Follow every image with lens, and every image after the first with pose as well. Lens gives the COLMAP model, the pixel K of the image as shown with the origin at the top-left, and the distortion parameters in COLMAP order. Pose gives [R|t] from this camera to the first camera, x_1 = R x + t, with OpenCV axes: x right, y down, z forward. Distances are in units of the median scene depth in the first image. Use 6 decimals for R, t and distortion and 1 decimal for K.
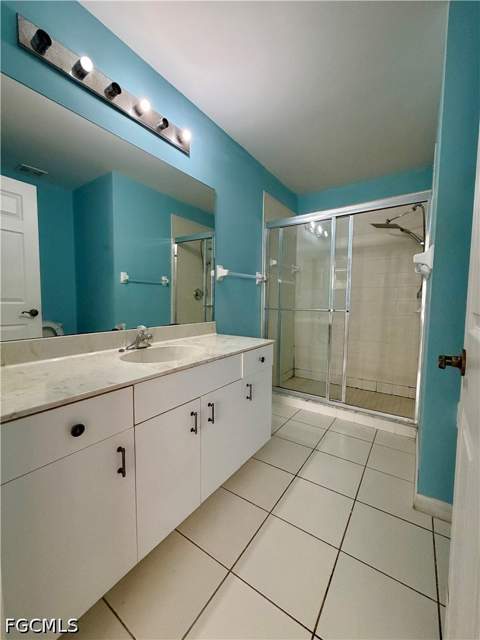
lens RADIAL K [[255.4, 0, 240.0], [0, 255.4, 320.0], [0, 0, 1]] dist [-0.000441, -0.000145]
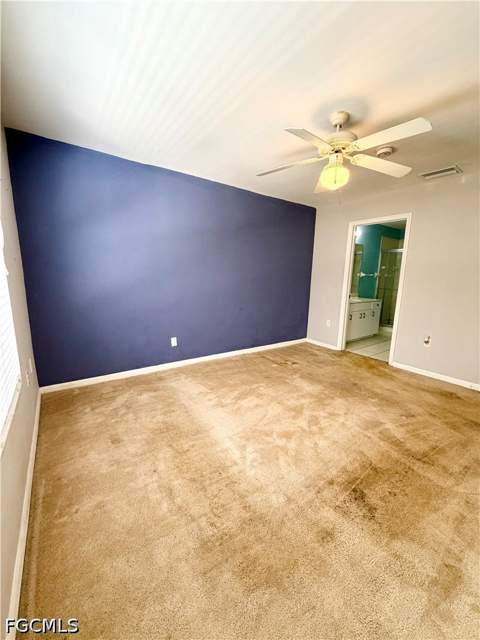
lens RADIAL K [[255.4, 0, 240.0], [0, 255.4, 320.0], [0, 0, 1]] dist [-0.000441, -0.000145]
pose [[0.943777, 0.076314, -0.321652, -0.319571], [-0.042785, 0.993004, 0.110060, 0.039691], [0.327801, -0.090111, 0.940440, -1.655427]]
